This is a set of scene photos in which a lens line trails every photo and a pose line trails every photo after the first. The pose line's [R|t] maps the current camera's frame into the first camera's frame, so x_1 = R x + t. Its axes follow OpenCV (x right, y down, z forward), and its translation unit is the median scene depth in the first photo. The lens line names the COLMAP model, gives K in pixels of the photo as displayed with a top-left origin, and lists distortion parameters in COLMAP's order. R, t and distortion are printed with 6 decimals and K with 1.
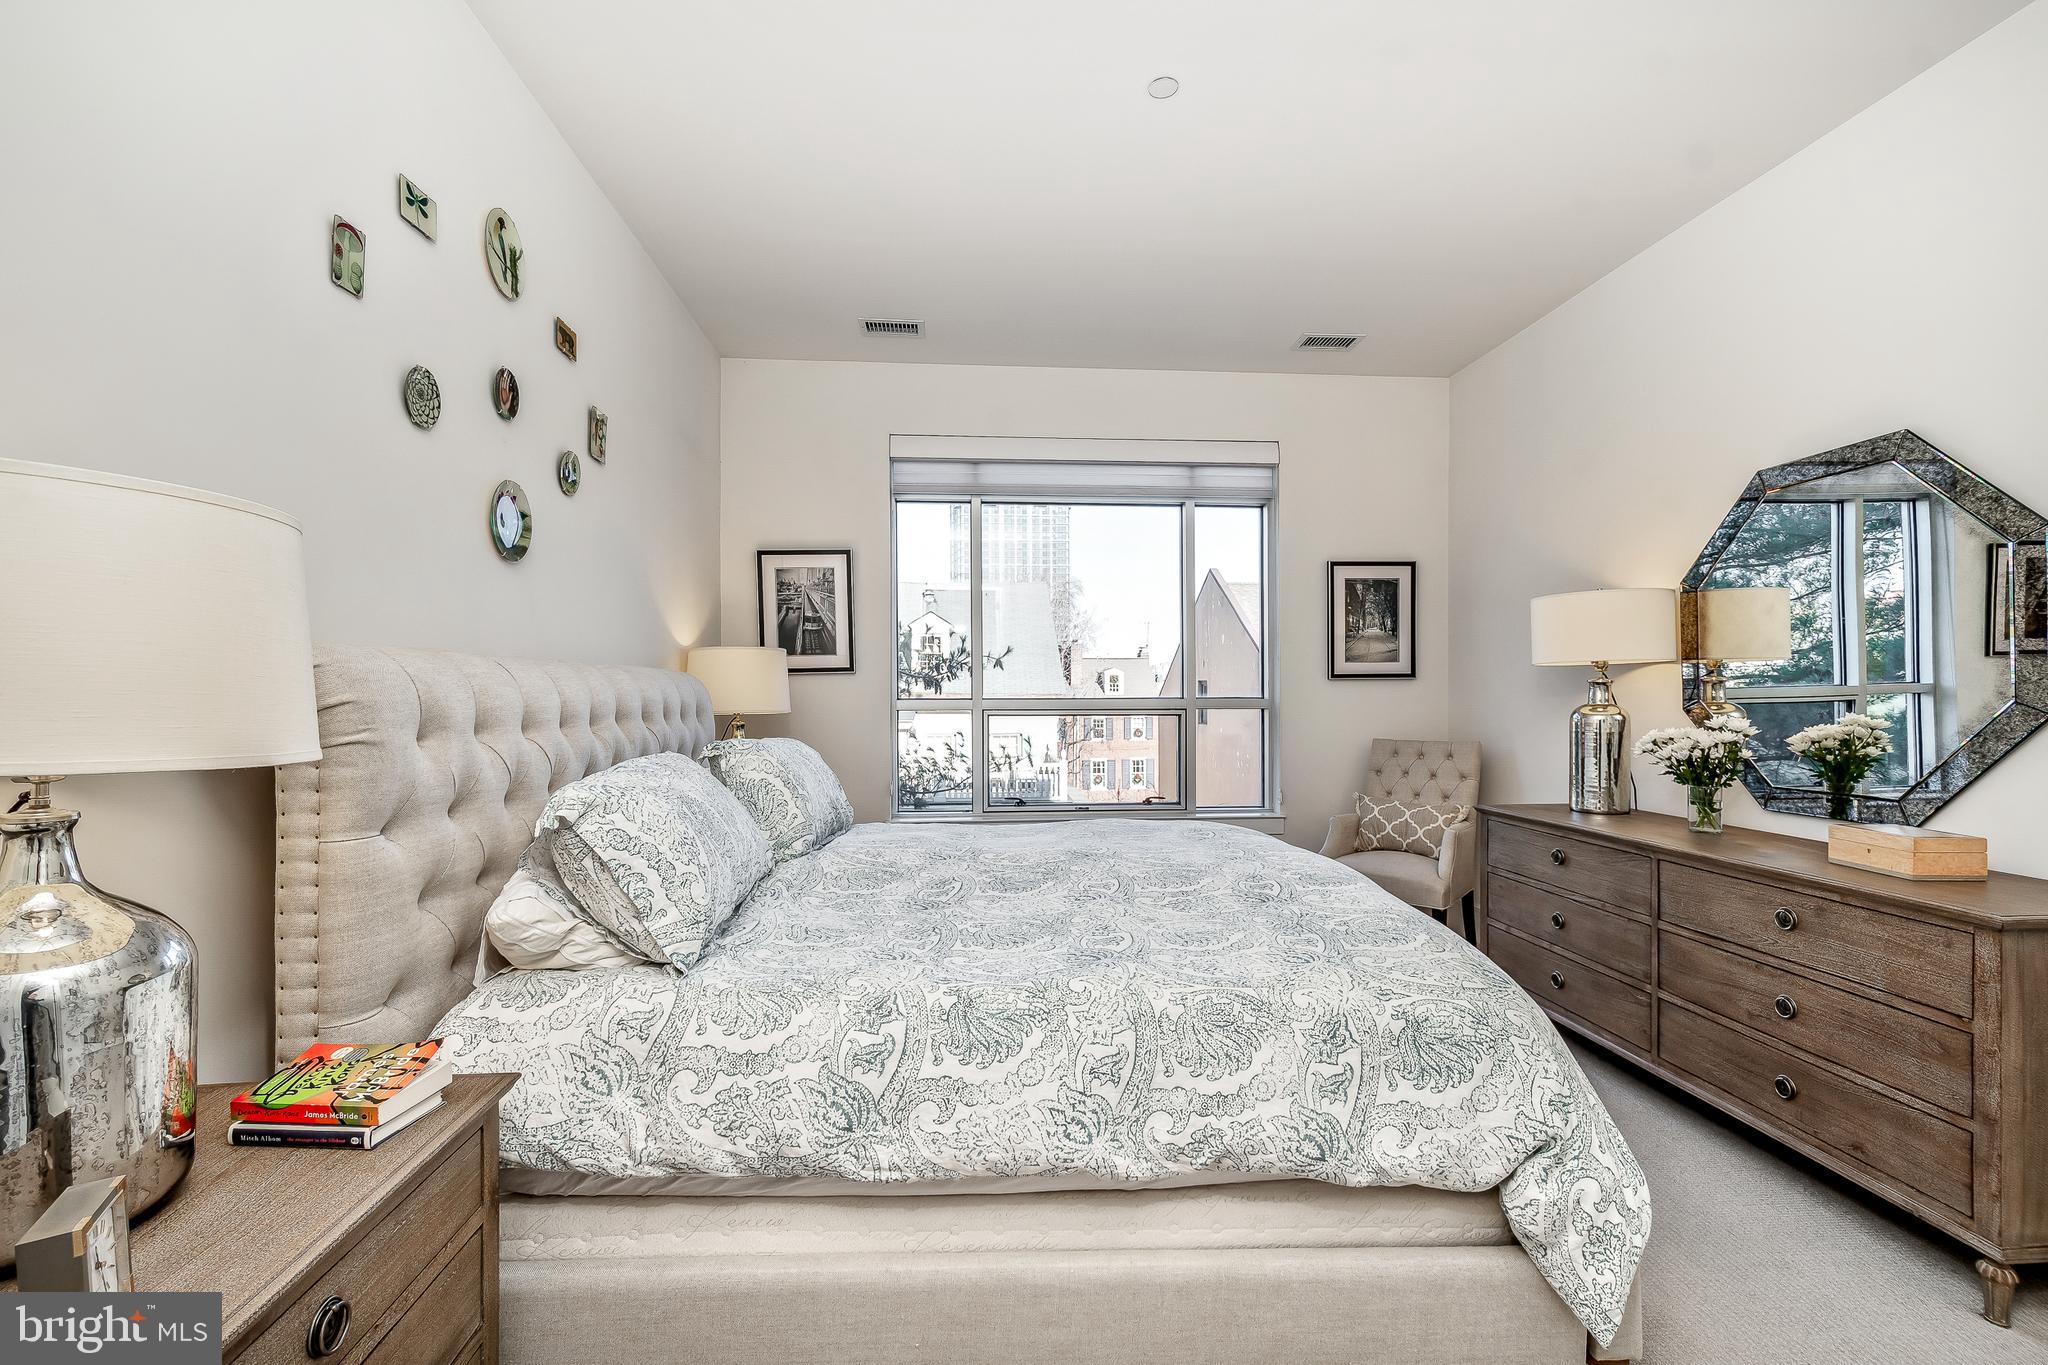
lens RADIAL K [[917.1, 0, 1021.3], [0, 917.1, 693.7], [0, 0, 1]] dist [0.012610, -0.003153]
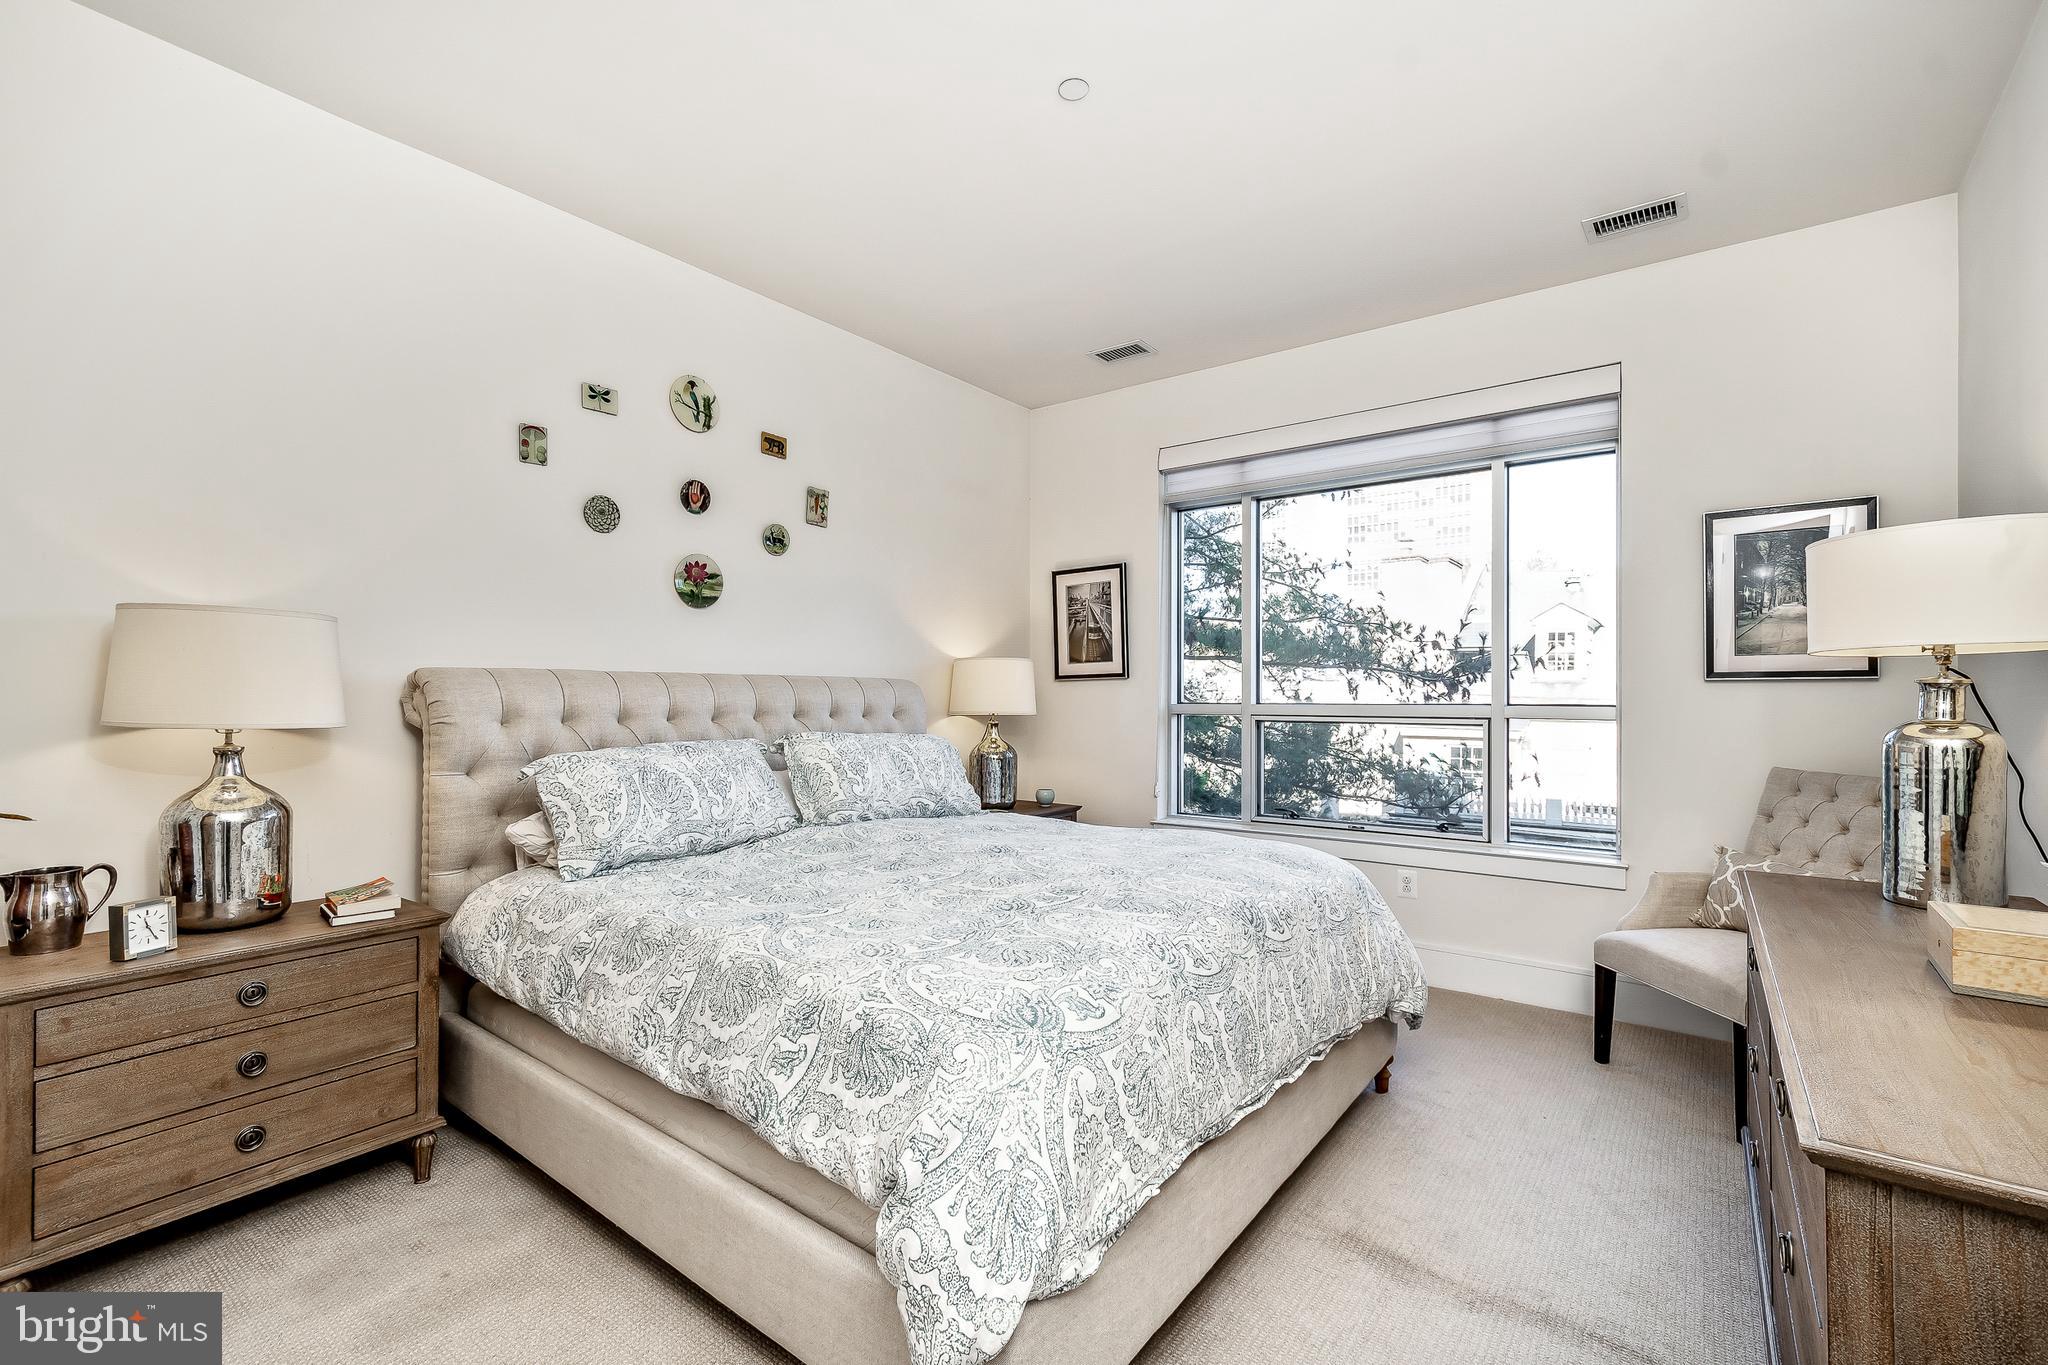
lens RADIAL K [[917.1, 0, 1035.7], [0, 917.1, 690.4], [0, 0, 1]] dist [0.012610, -0.003153]
pose [[0.747805, -0.001227, -0.663917, 0.795547], [-0.004068, 0.999971, -0.006431, -0.002492], [0.663906, 0.007510, 0.747778, 0.237588]]
